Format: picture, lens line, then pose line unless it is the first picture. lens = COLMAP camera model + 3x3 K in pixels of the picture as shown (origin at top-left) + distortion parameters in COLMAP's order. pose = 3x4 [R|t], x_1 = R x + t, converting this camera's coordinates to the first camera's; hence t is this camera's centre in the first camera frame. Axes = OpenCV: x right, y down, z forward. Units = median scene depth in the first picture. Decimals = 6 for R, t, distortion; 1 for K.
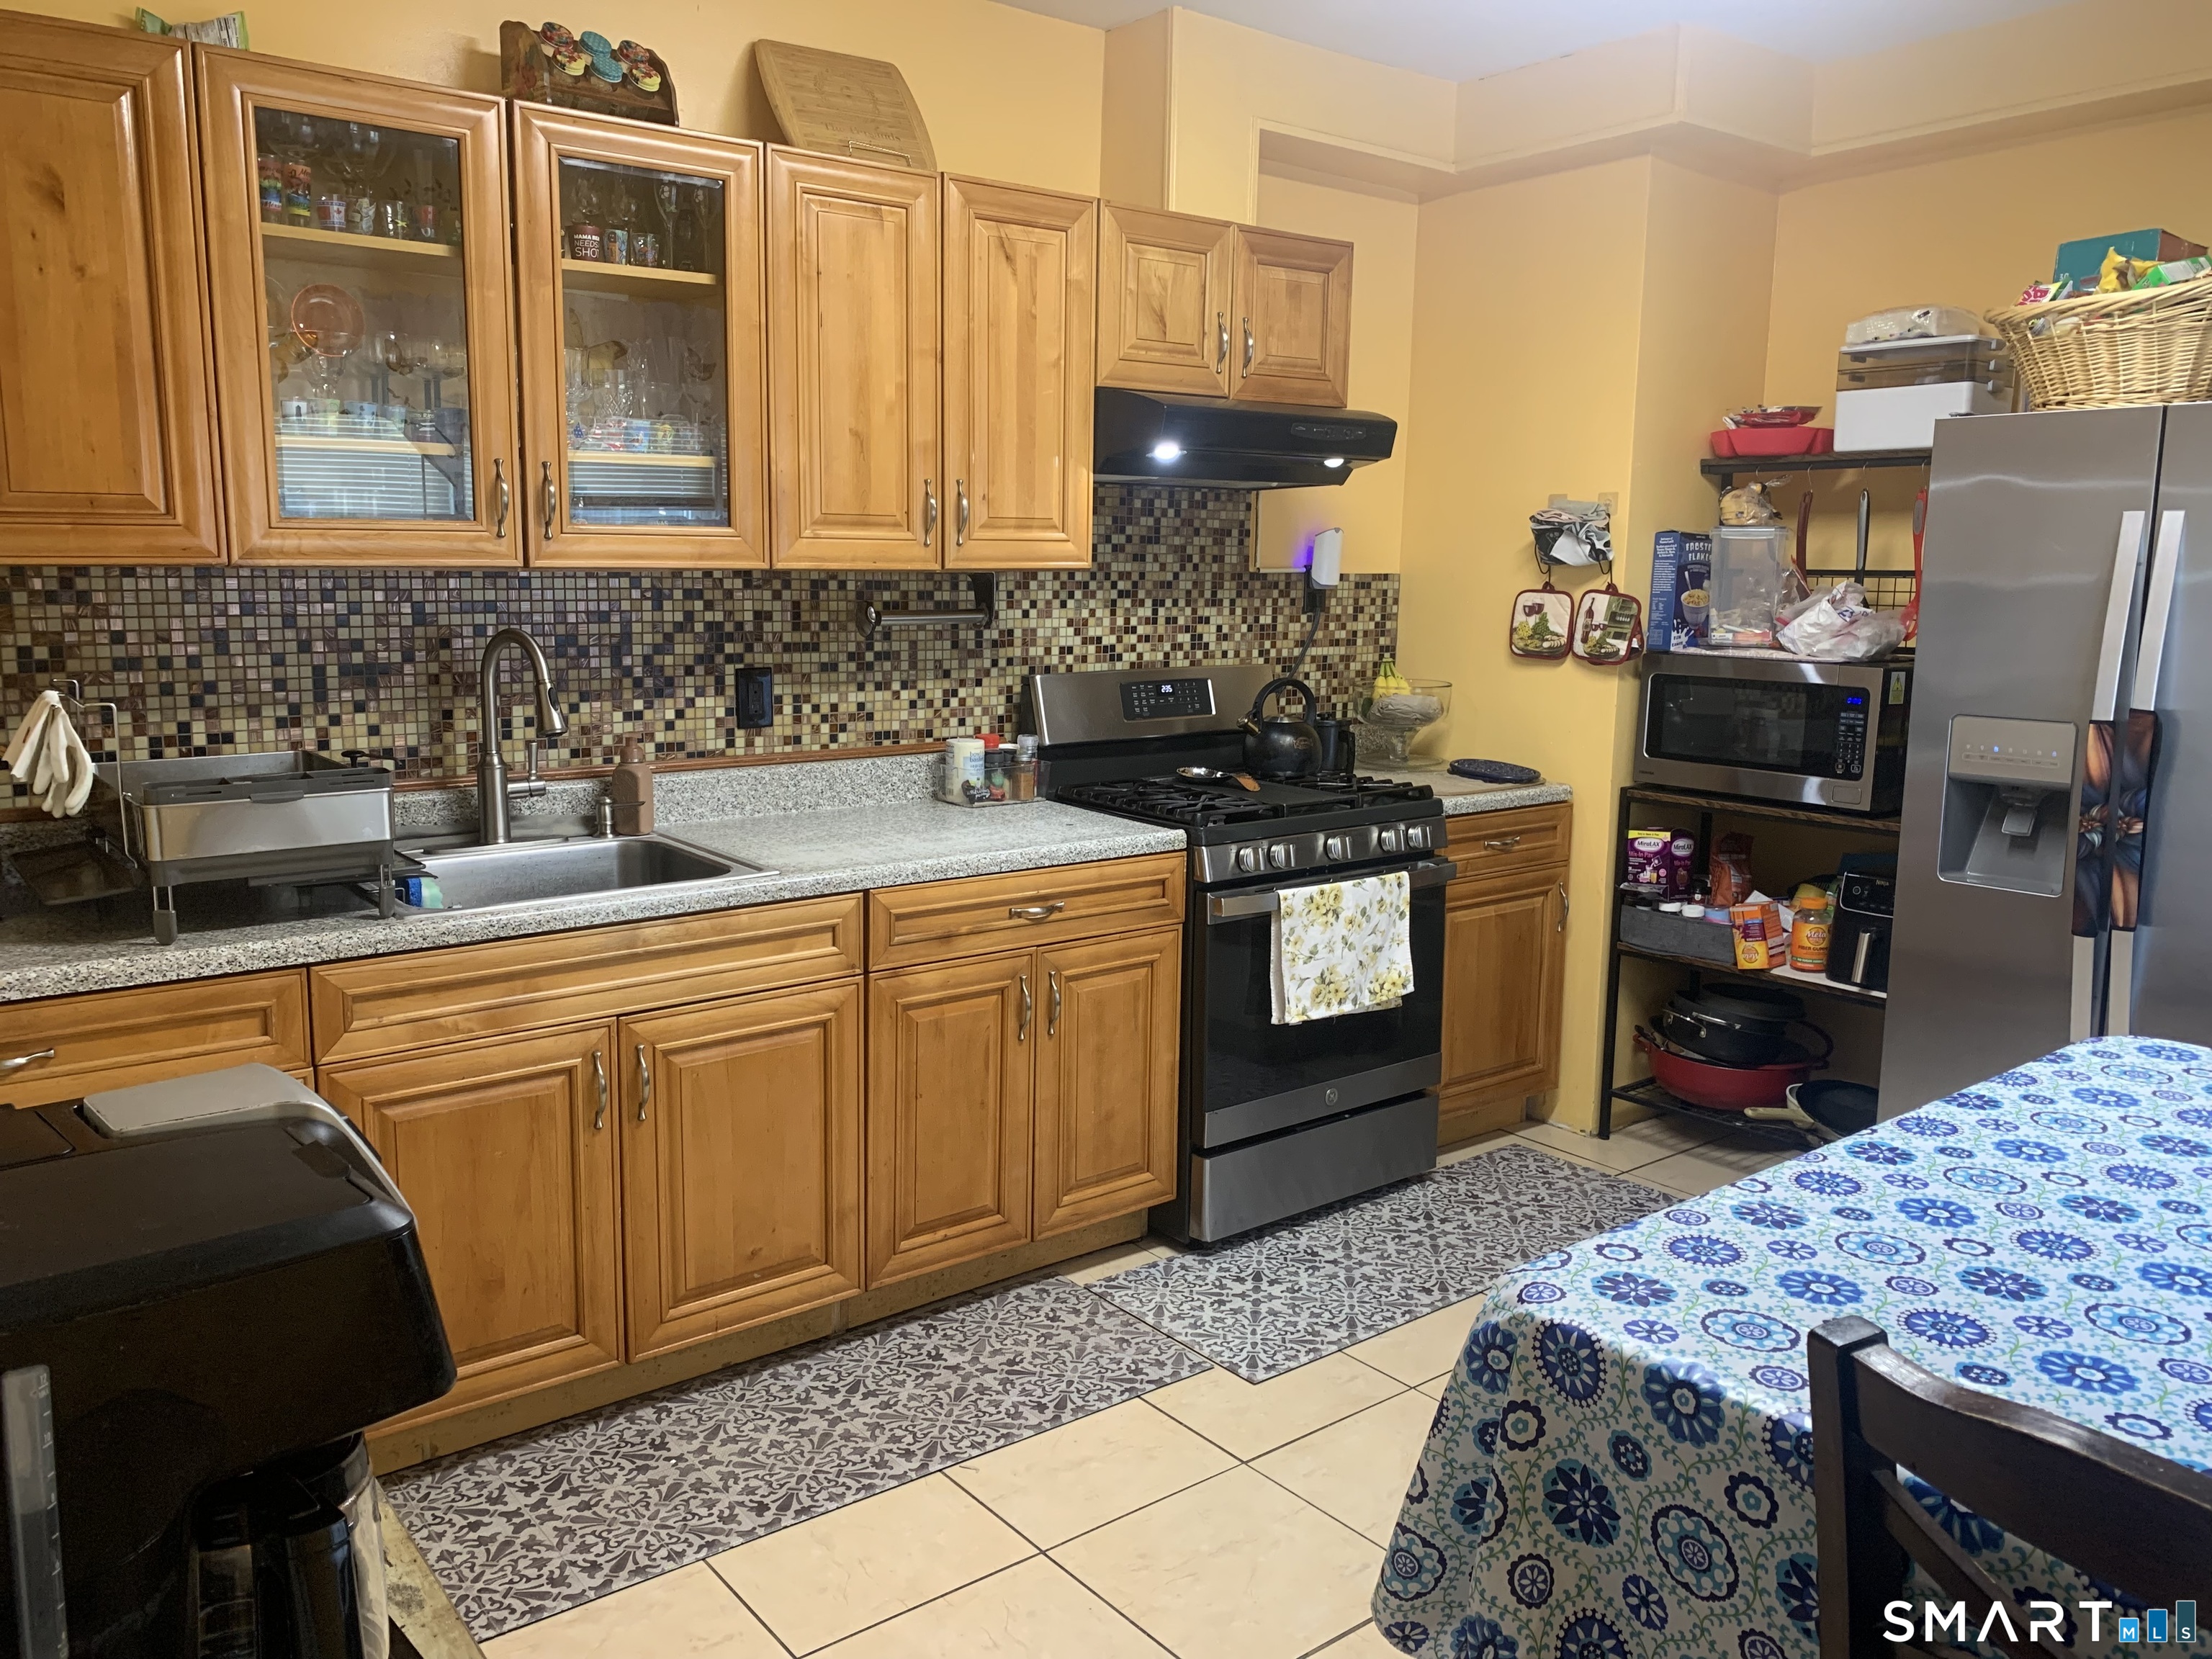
lens RADIAL K [[1698.8, 0, 1091.9], [0, 1698.8, 818.6], [0, 0, 1]] dist [0.034283, -0.004589]
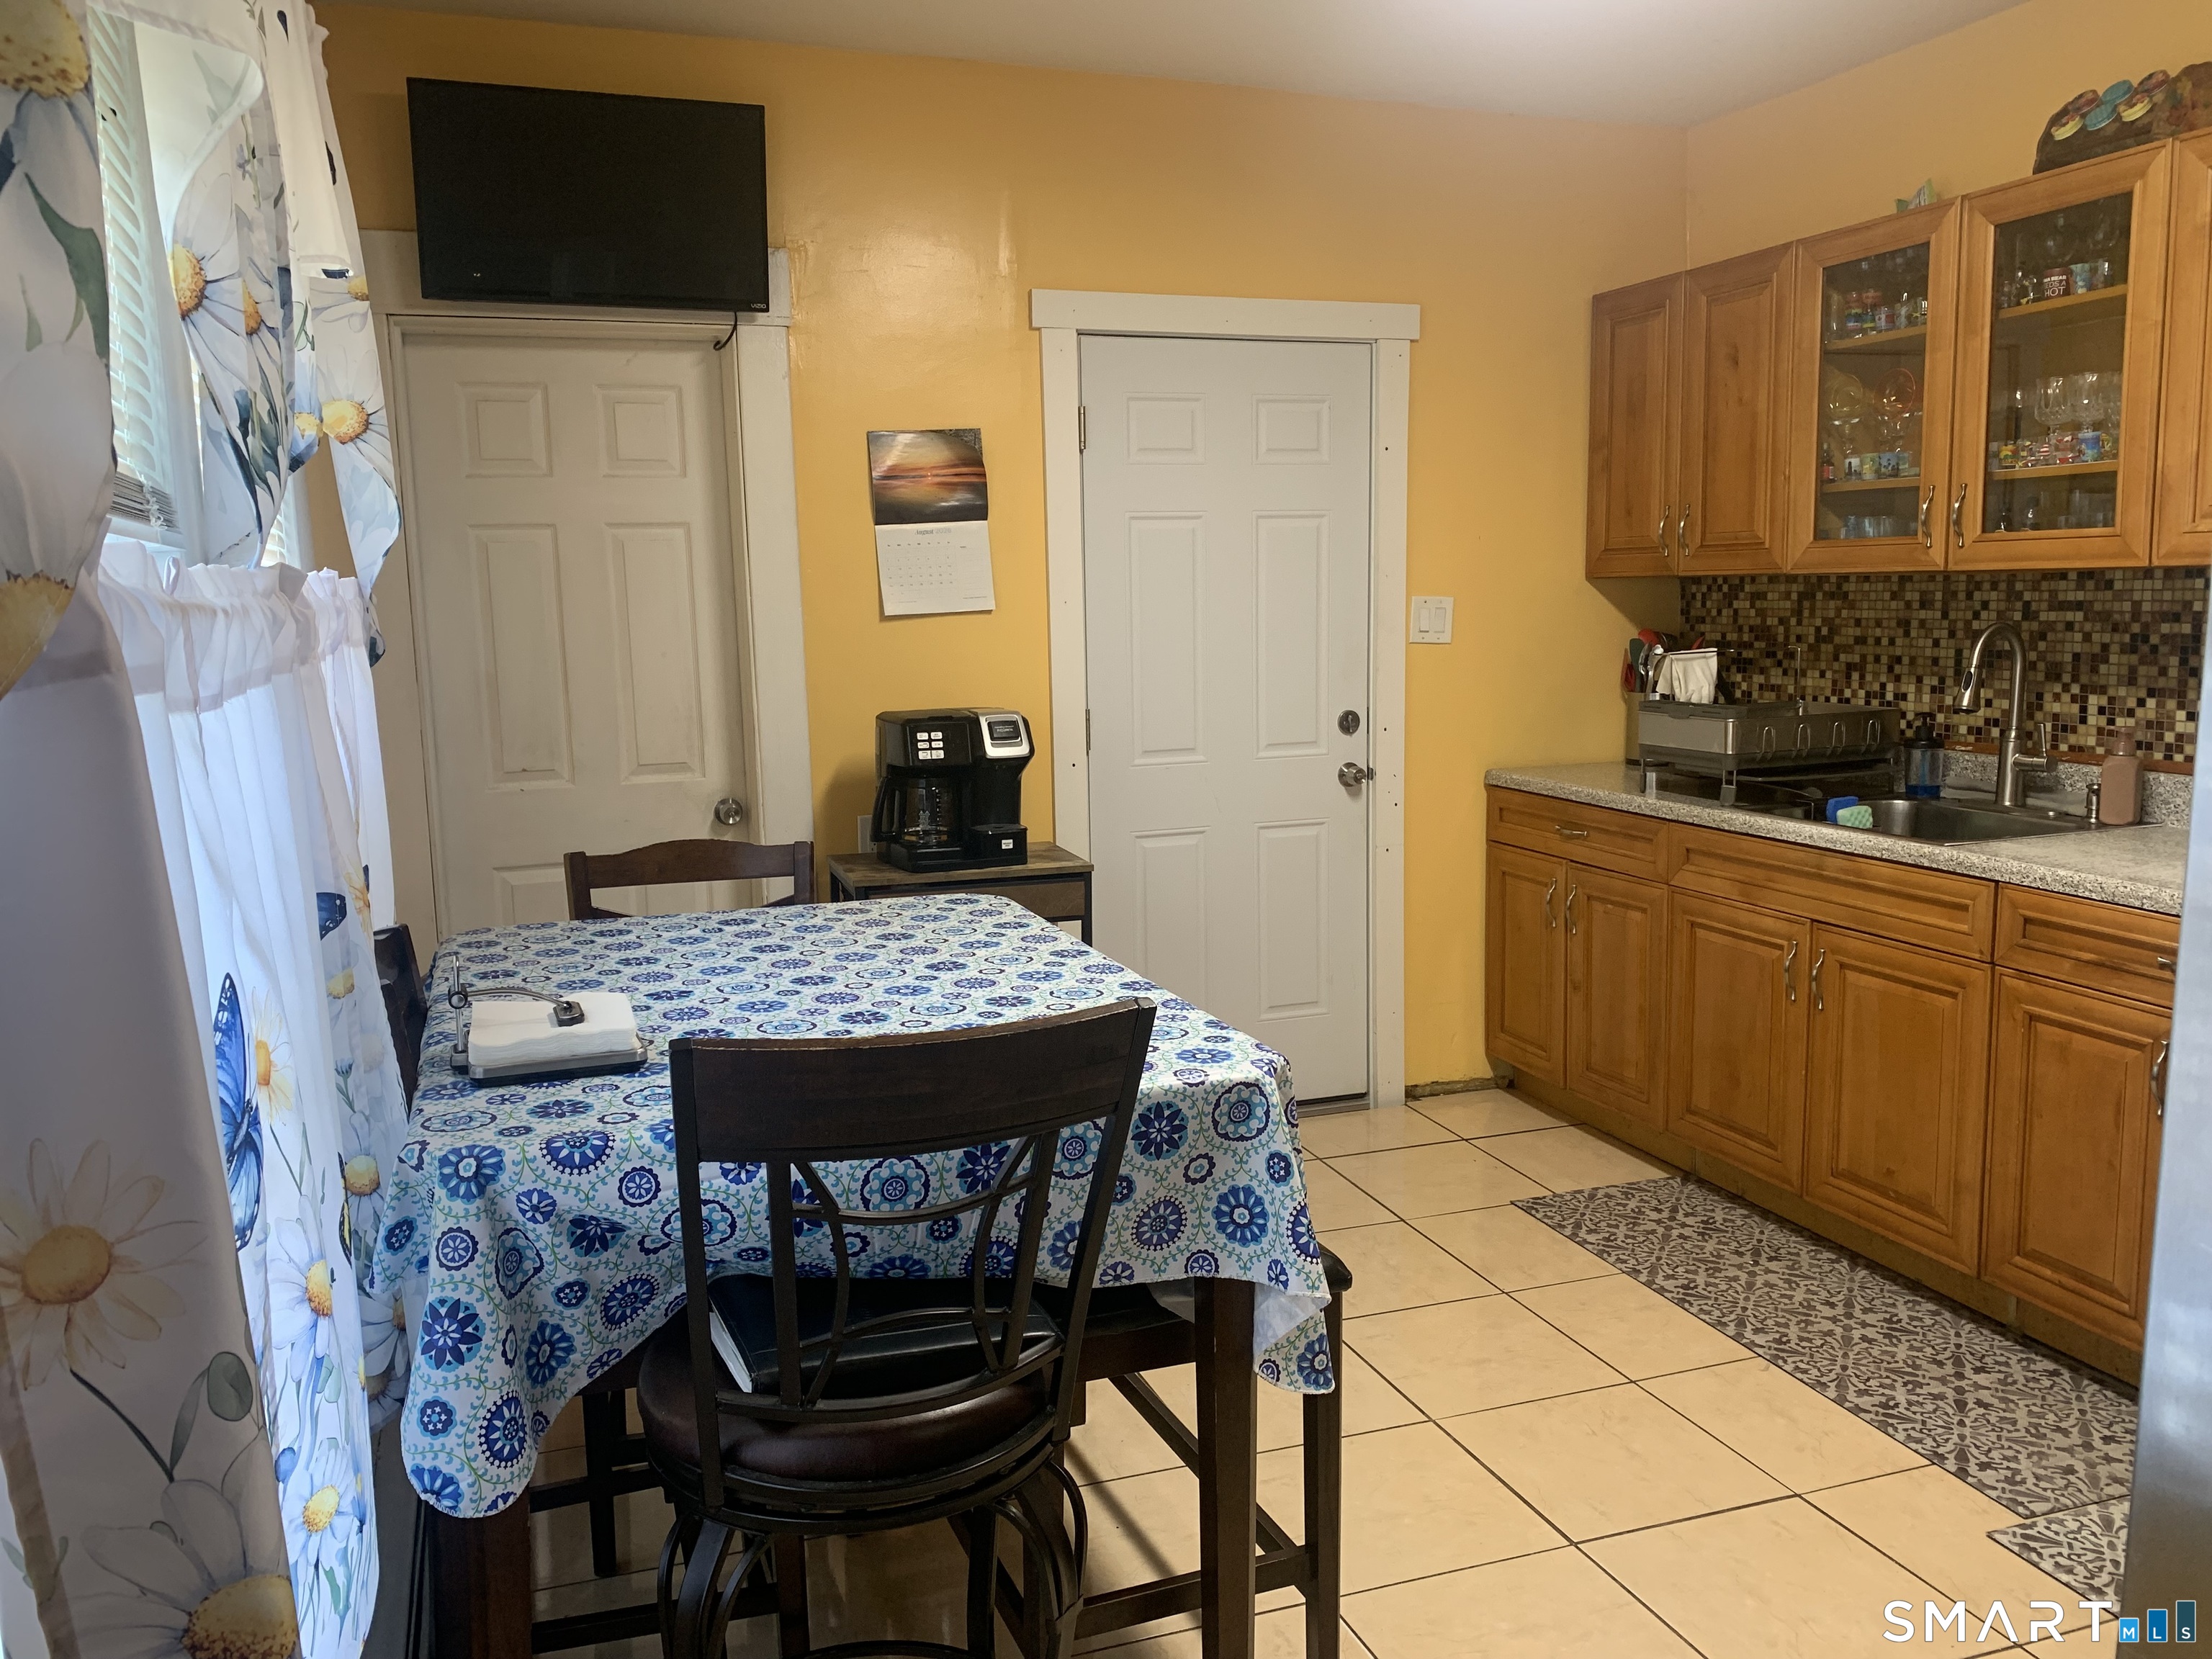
lens RADIAL K [[1698.8, 0, 1097.2], [0, 1698.8, 835.0], [0, 0, 1]] dist [0.034283, -0.004589]
pose [[-0.314538, 0.134917, -0.939608, 1.016820], [-0.135450, 0.973340, 0.185103, -0.105245], [0.939531, 0.185492, -0.287878, 0.793038]]
